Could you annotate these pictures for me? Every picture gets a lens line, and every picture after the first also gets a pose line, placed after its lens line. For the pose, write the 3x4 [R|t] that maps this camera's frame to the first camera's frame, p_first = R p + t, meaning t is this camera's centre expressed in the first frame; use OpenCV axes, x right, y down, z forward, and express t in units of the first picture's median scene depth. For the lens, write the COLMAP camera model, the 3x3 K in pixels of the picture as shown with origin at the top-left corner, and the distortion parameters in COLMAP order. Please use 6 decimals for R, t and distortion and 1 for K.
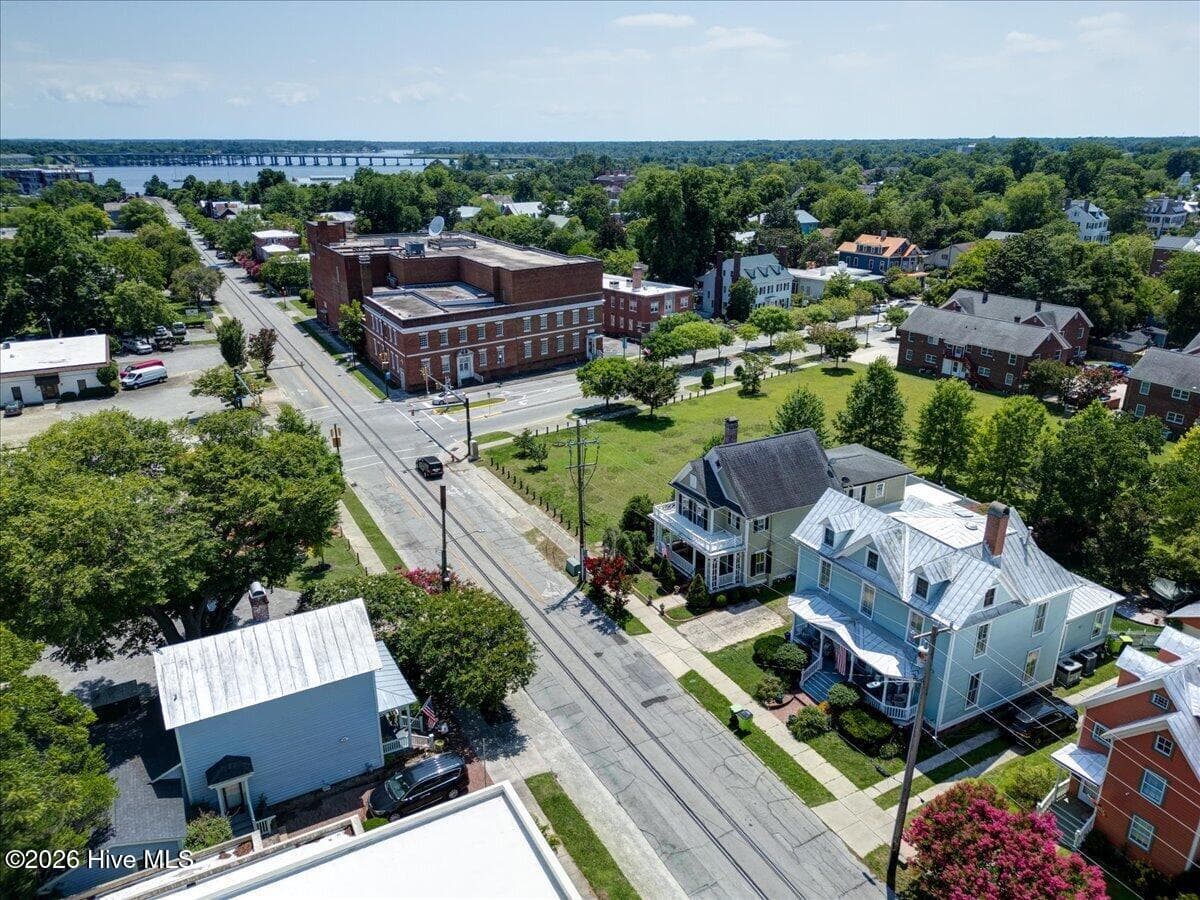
lens RADIAL K [[850.5, 0, 599.8], [0, 850.5, 449.0], [0, 0, 1]] dist [0.044132, -0.029009]
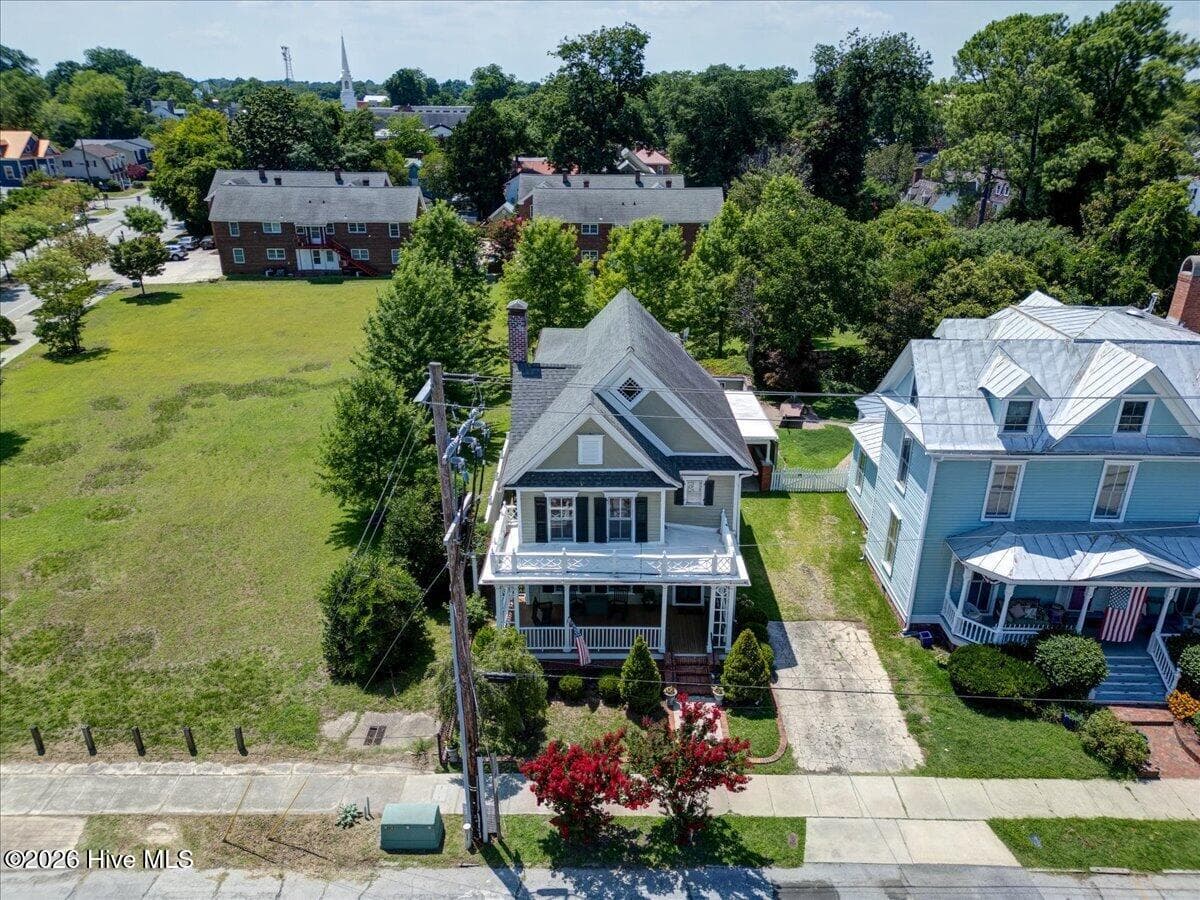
lens RADIAL K [[850.5, 0, 601.5], [0, 850.5, 441.7], [0, 0, 1]] dist [0.044132, -0.029009]
pose [[0.485600, -0.329041, 0.809891, -0.126997], [0.288934, 0.934802, 0.206549, -0.028687], [-0.825051, 0.133704, 0.549011, 0.420829]]
